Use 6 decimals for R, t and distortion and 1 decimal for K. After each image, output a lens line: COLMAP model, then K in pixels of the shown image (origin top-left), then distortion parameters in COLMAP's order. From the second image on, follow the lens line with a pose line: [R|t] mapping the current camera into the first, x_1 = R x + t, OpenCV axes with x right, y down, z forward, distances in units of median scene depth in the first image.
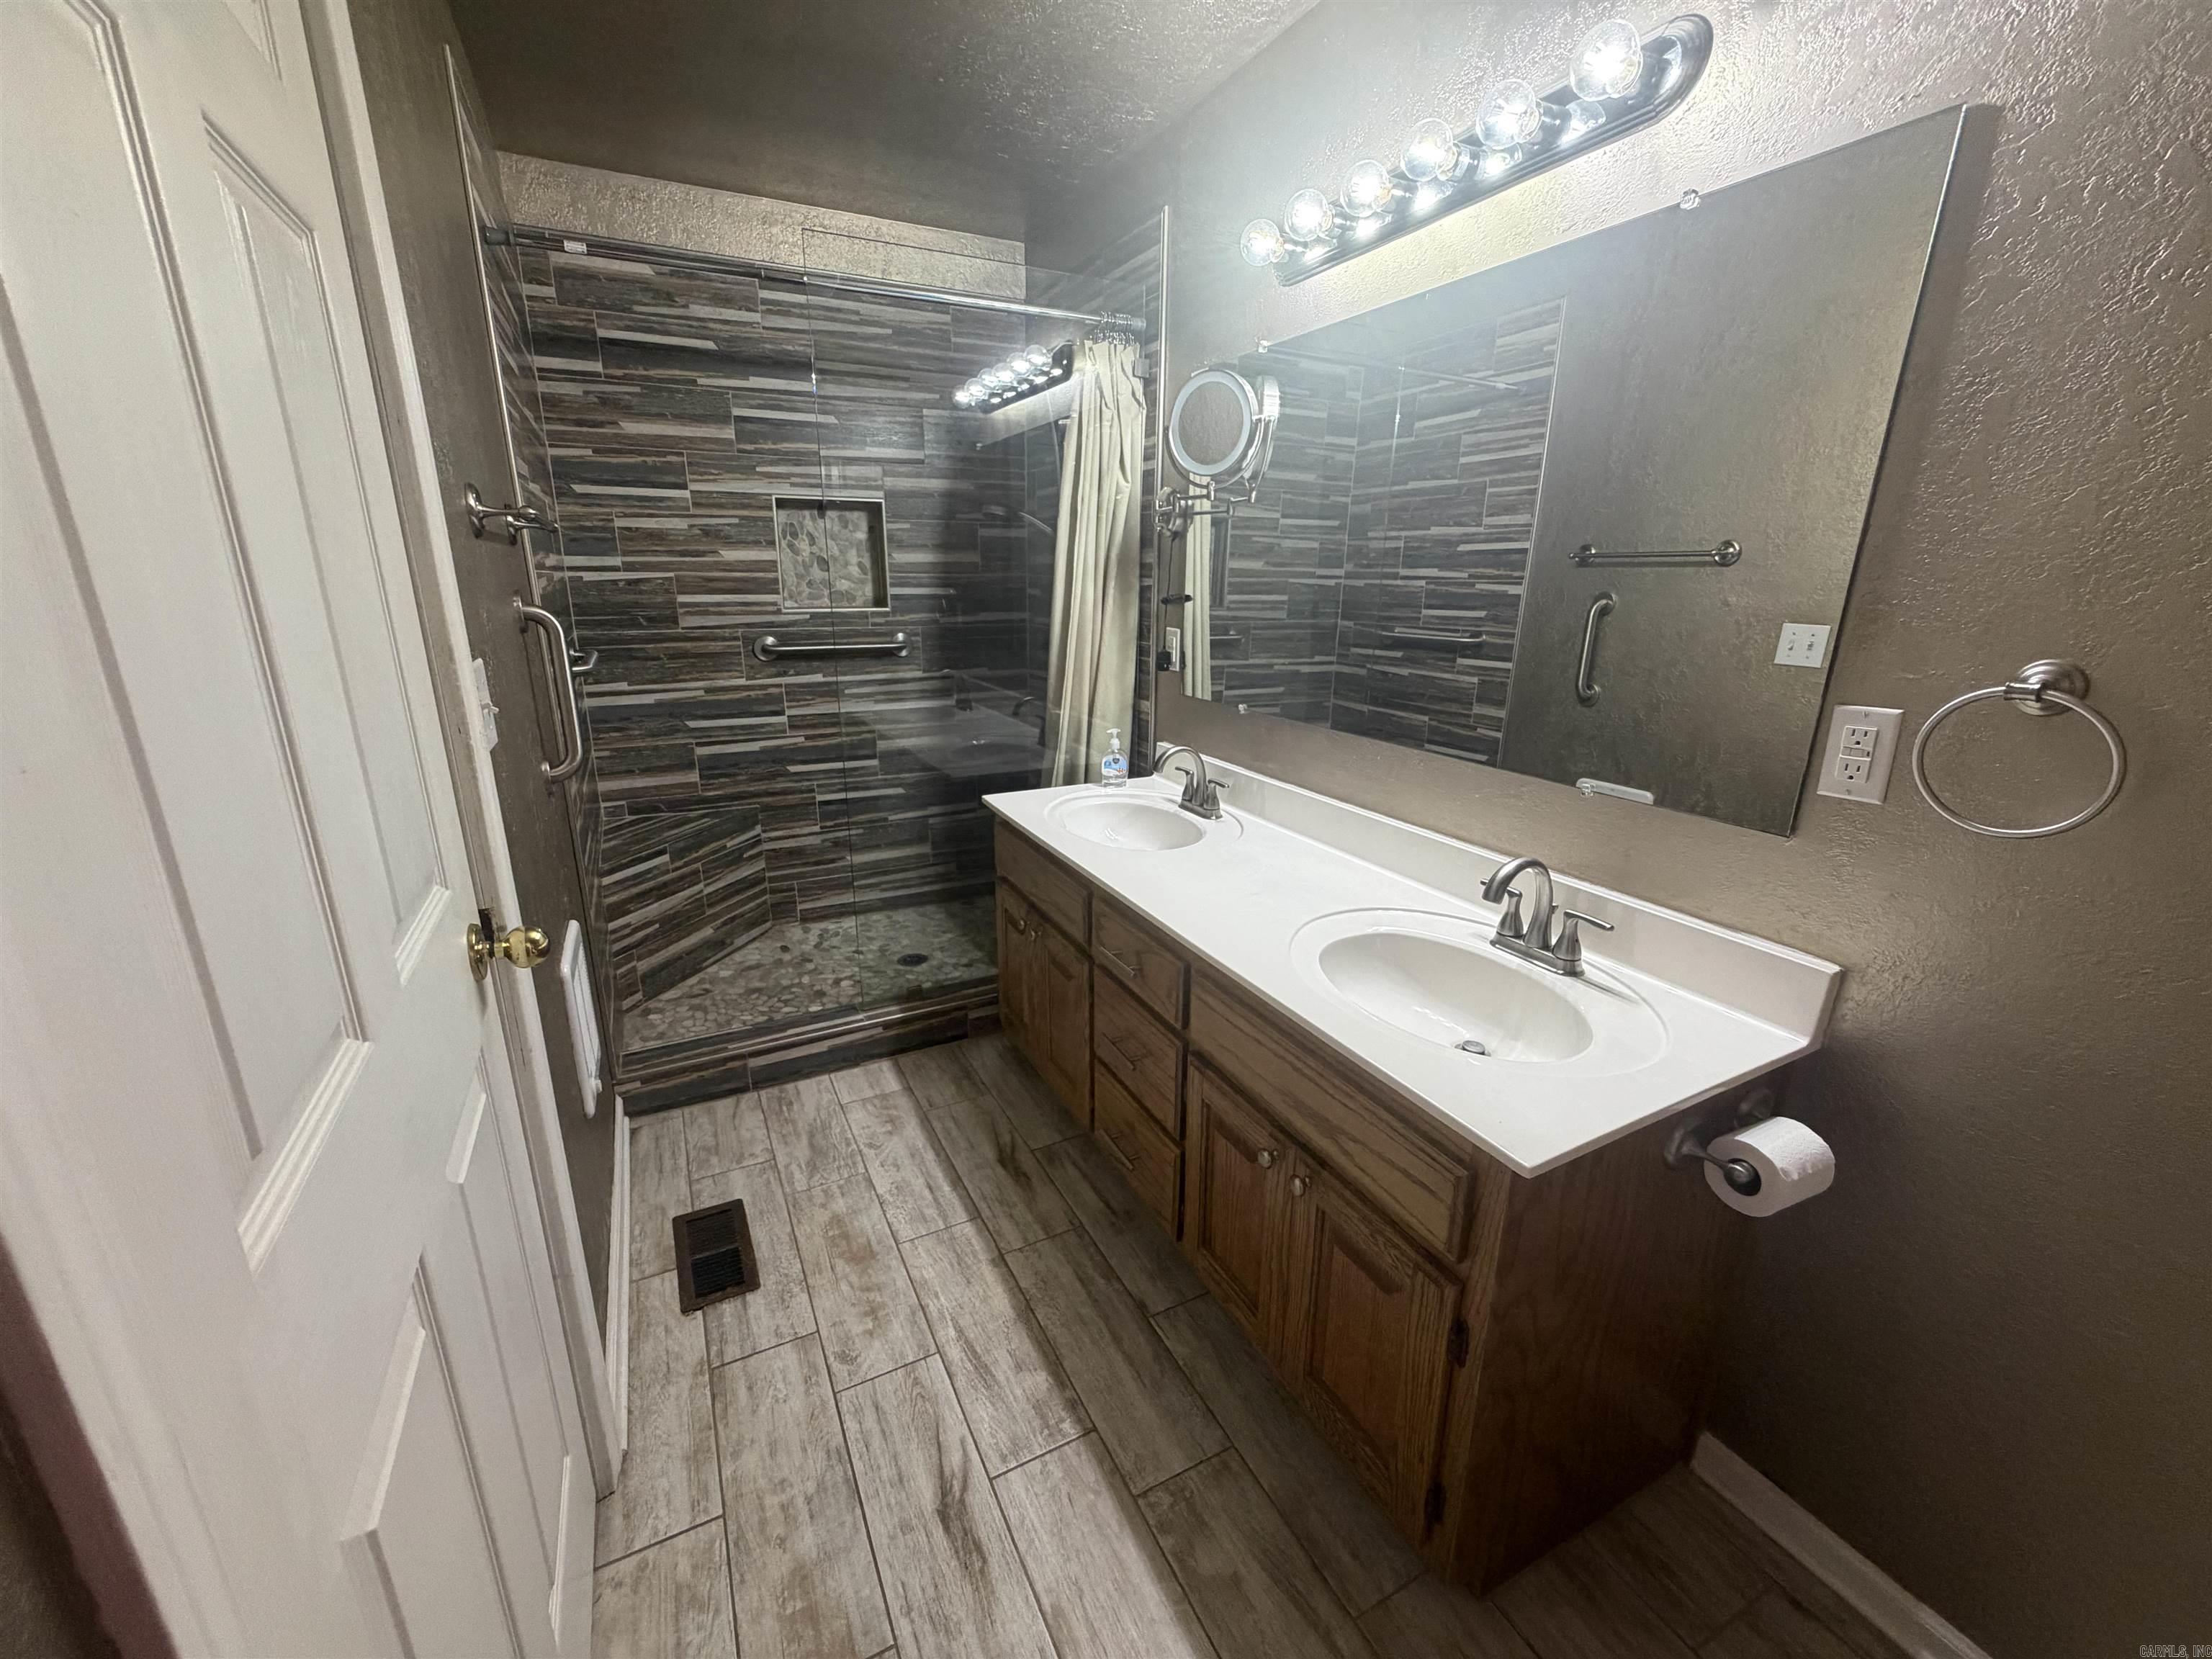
lens RADIAL K [[882.3, 0, 1112.8], [0, 882.3, 831.7], [0, 0, 1]] dist [0.000700, 0.000174]
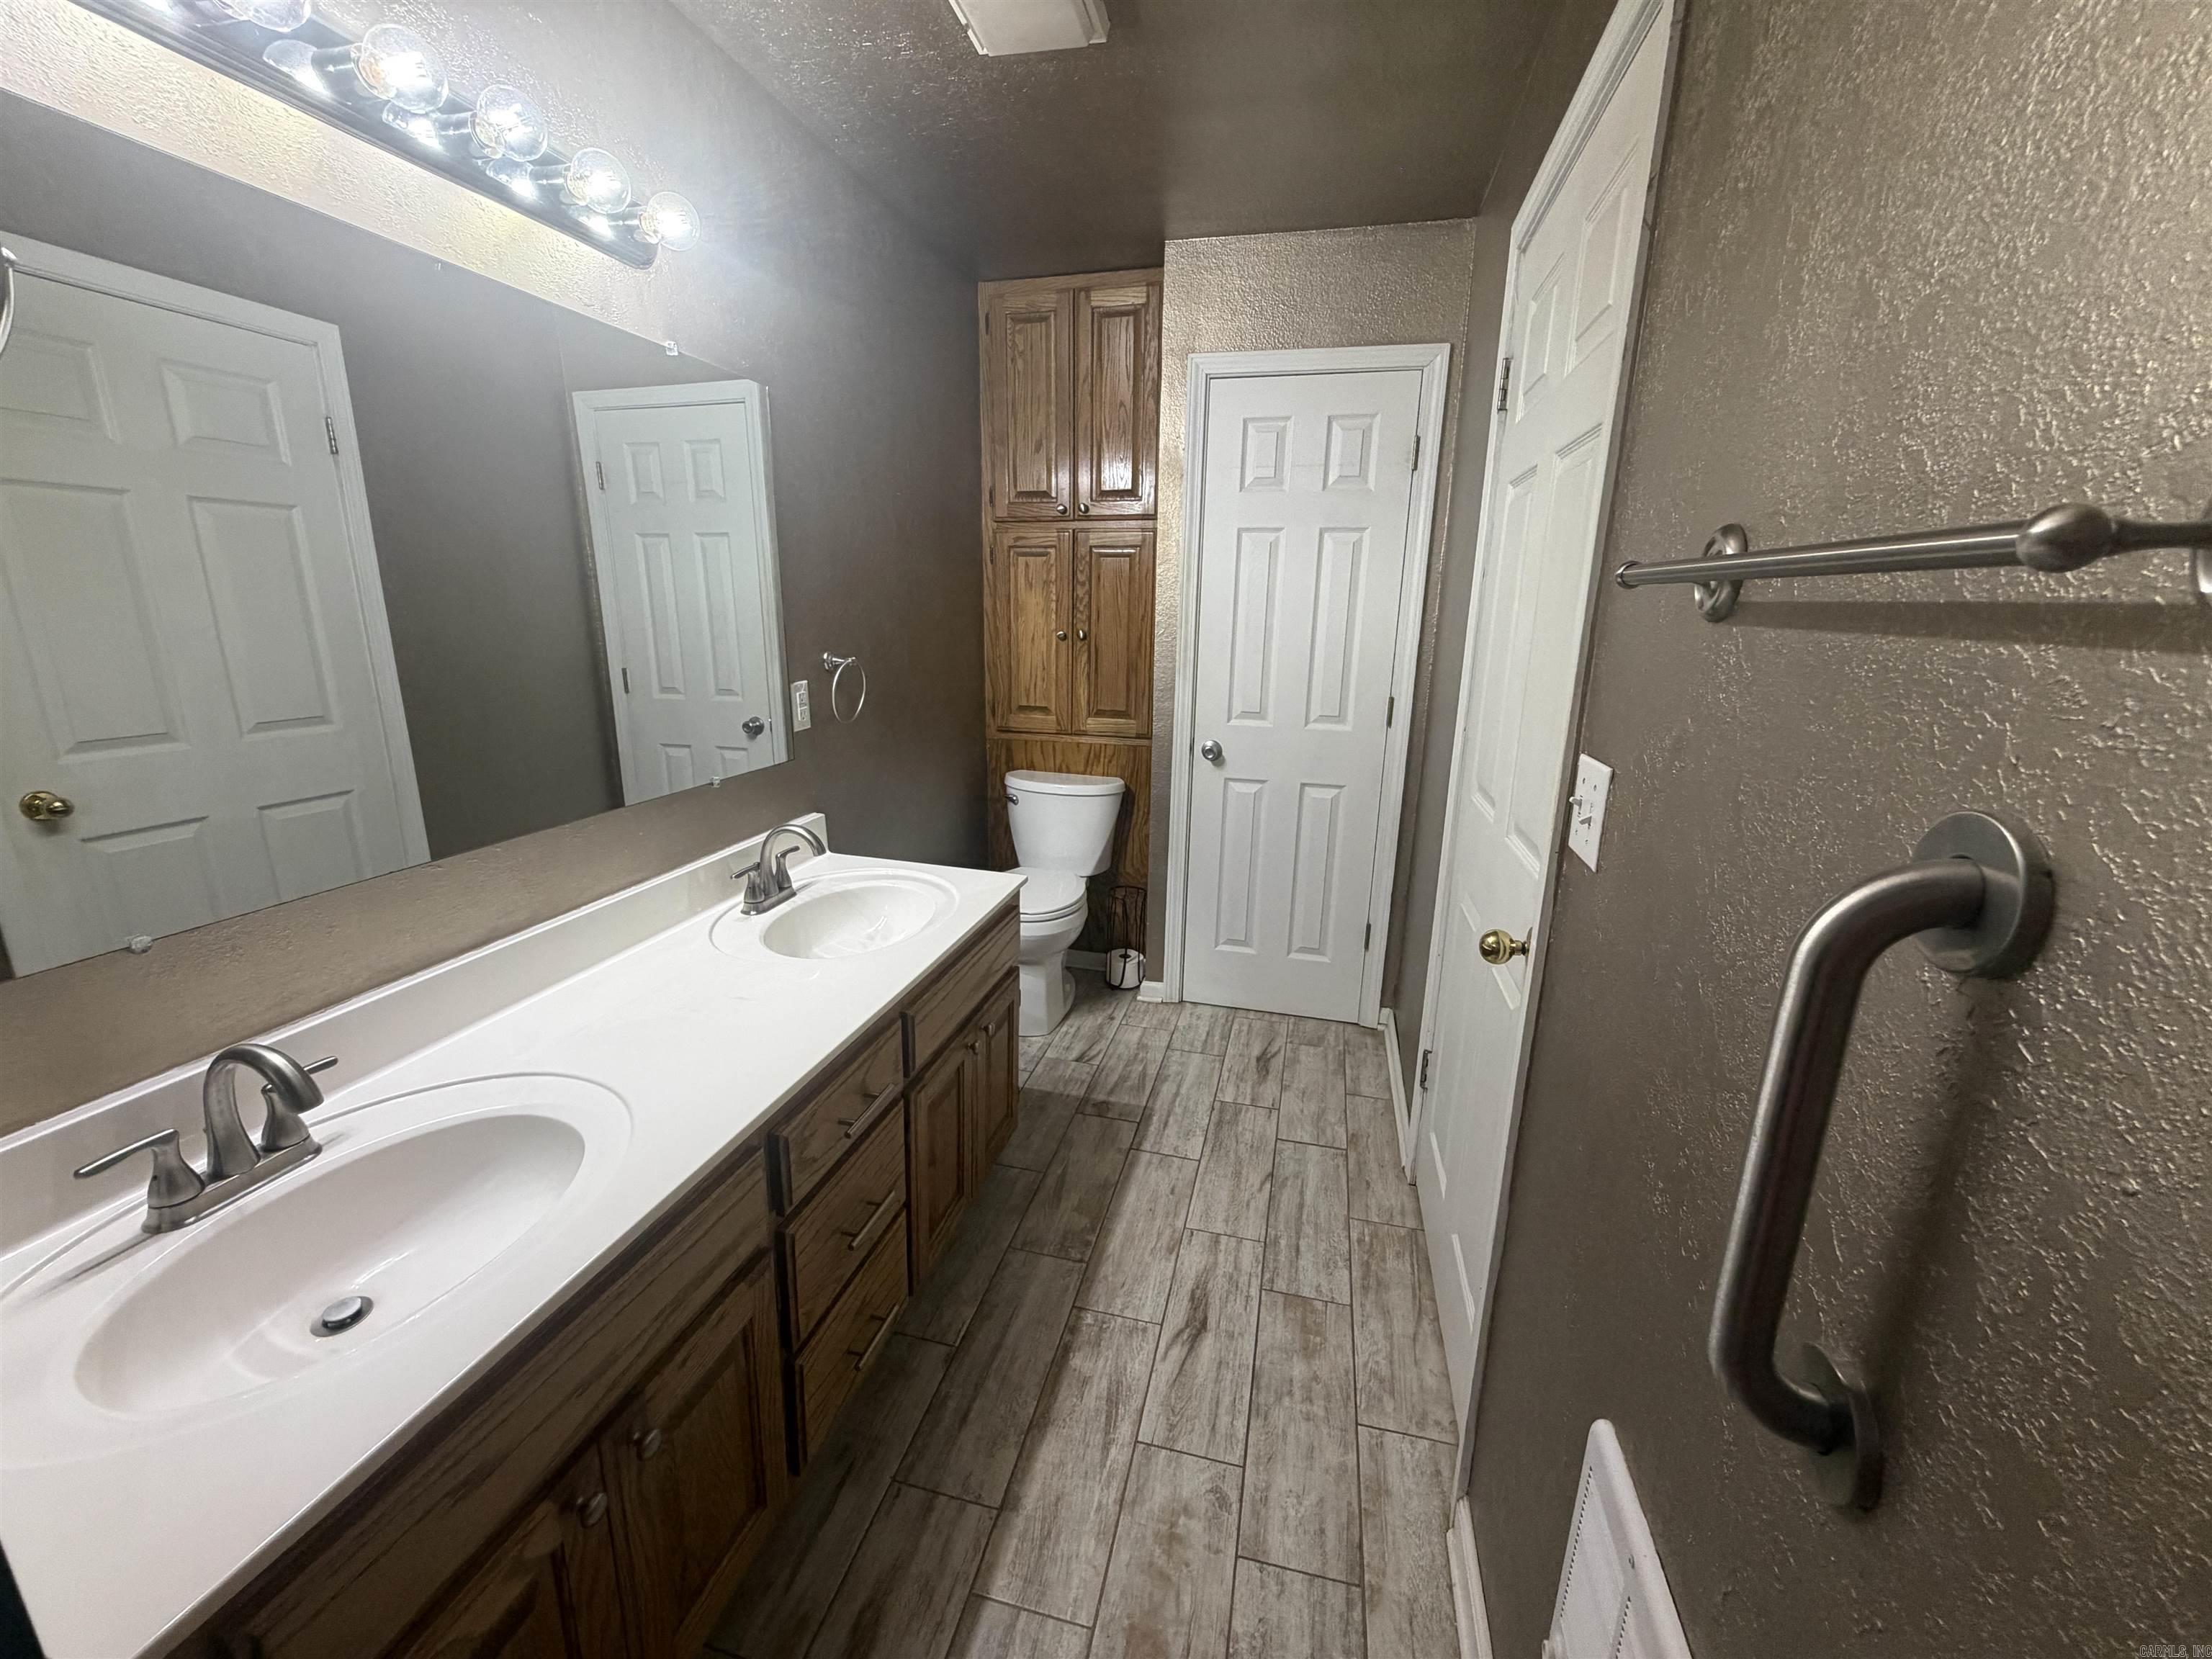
lens RADIAL K [[882.3, 0, 1111.5], [0, 882.3, 823.6], [0, 0, 1]] dist [0.000700, 0.000174]
pose [[-0.755559, -0.175256, 0.631202, -0.701164], [0.165532, 0.881201, 0.442814, -0.445226], [-0.633822, 0.439056, -0.636789, 1.415675]]
